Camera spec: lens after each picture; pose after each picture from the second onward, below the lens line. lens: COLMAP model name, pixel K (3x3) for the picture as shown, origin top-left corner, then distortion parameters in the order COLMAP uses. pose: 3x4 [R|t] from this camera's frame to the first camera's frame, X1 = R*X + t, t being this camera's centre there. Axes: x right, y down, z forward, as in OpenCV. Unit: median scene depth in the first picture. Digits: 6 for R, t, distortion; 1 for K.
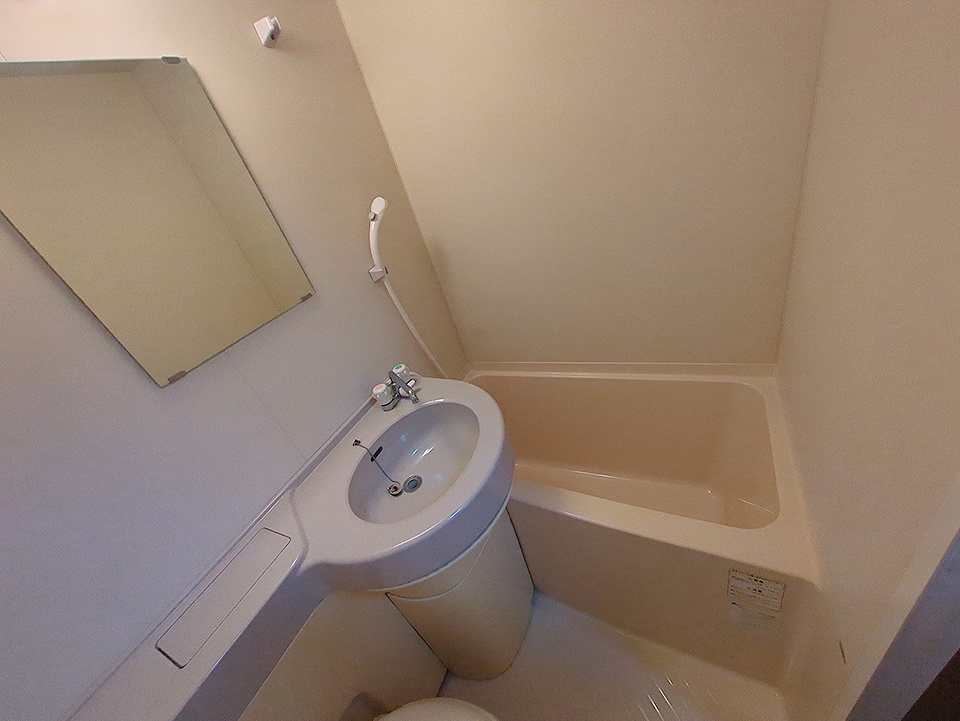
lens RADIAL K [[376.5, 0, 475.3], [0, 376.5, 361.4], [0, 0, 1]] dist [-0.001947, 0.001081]
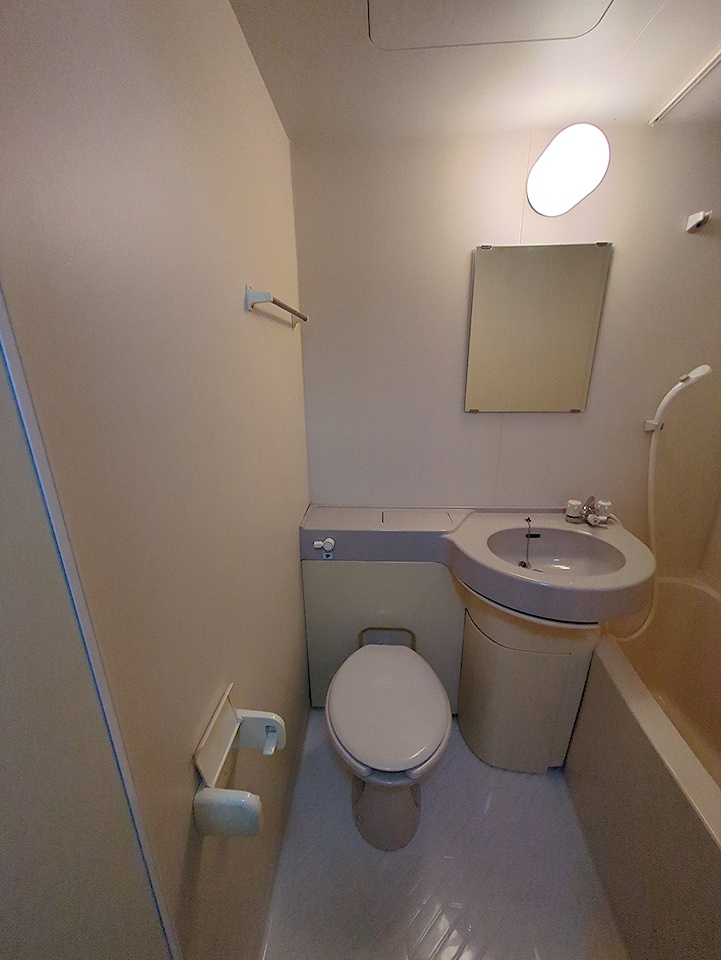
lens RADIAL K [[376.5, 0, 357.8], [0, 376.5, 479.8], [0, 0, 1]] dist [-0.001947, 0.001081]
pose [[0.365752, 0.534958, -0.761607, 0.385747], [-0.566539, 0.777203, 0.273840, 0.083392], [0.738417, 0.331322, 0.587339, -0.250411]]
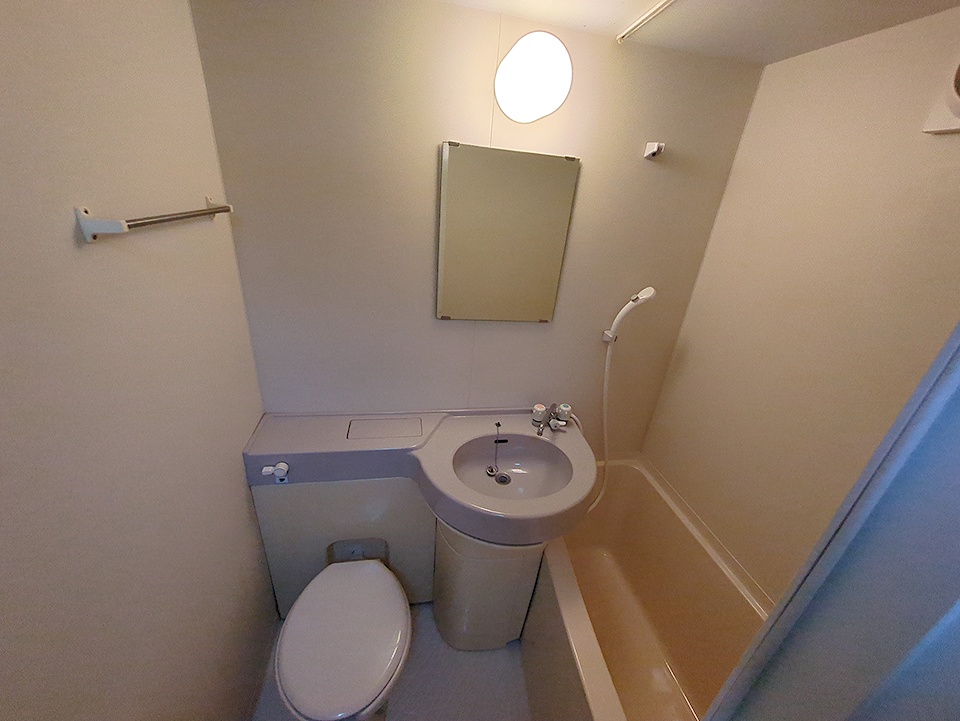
lens RADIAL K [[376.5, 0, 479.8], [0, 376.5, 357.7], [0, 0, 1]] dist [-0.001947, 0.001081]
pose [[0.540582, 0.622182, -0.566269, 0.257021], [-0.633933, 0.743758, 0.212020, -0.200582], [0.553082, 0.244363, 0.796484, -0.159914]]
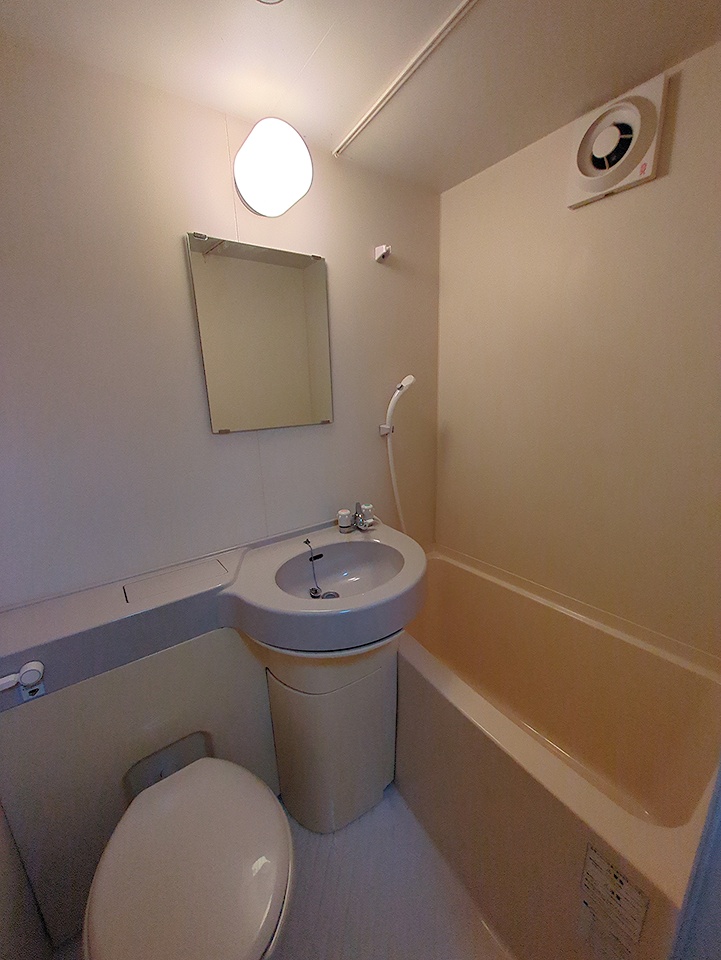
lens RADIAL K [[376.5, 0, 355.9], [0, 376.5, 481.2], [0, 0, 1]] dist [-0.001947, 0.001081]
pose [[0.851738, 0.361460, -0.379328, 0.203749], [-0.435350, 0.891050, -0.128453, 0.127980], [0.291570, 0.274549, 0.916302, -0.113422]]
